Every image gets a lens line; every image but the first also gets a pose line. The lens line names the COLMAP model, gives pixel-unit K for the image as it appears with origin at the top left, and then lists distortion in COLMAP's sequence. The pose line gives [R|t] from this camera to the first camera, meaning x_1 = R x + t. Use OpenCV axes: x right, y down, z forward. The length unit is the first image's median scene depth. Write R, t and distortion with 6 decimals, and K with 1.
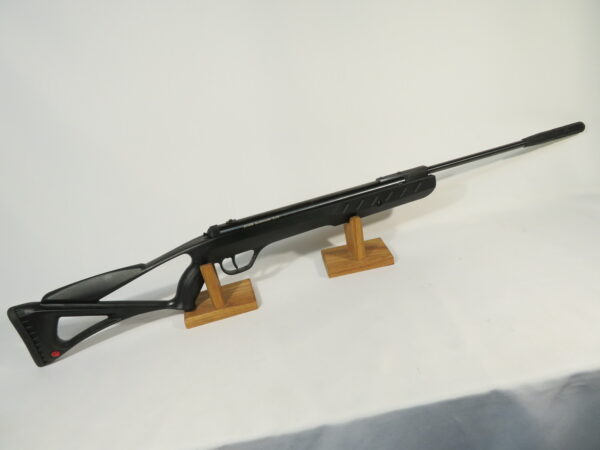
lens RADIAL K [[463.3, 0, 300.0], [0, 463.3, 225.0], [0, 0, 1]] dist [-0.003105, 0.000173]
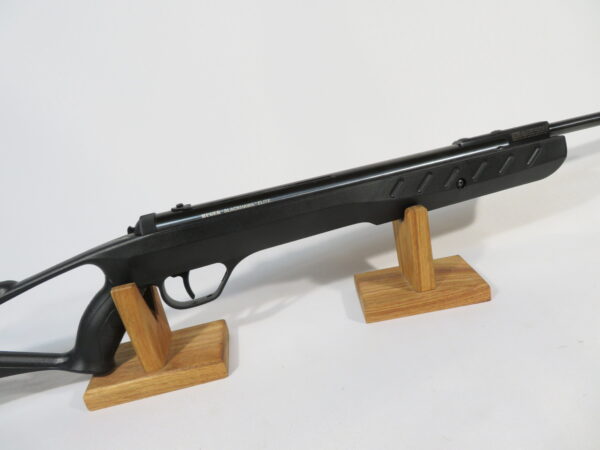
lens RADIAL K [[463.3, 0, 300.0], [0, 463.3, 225.0], [0, 0, 1]] dist [-0.003105, 0.000173]
pose [[0.993964, 0.009734, -0.109275, 0.044781], [-0.022634, 0.992822, -0.117444, 0.067710], [0.107347, 0.119208, 0.987049, 0.455673]]
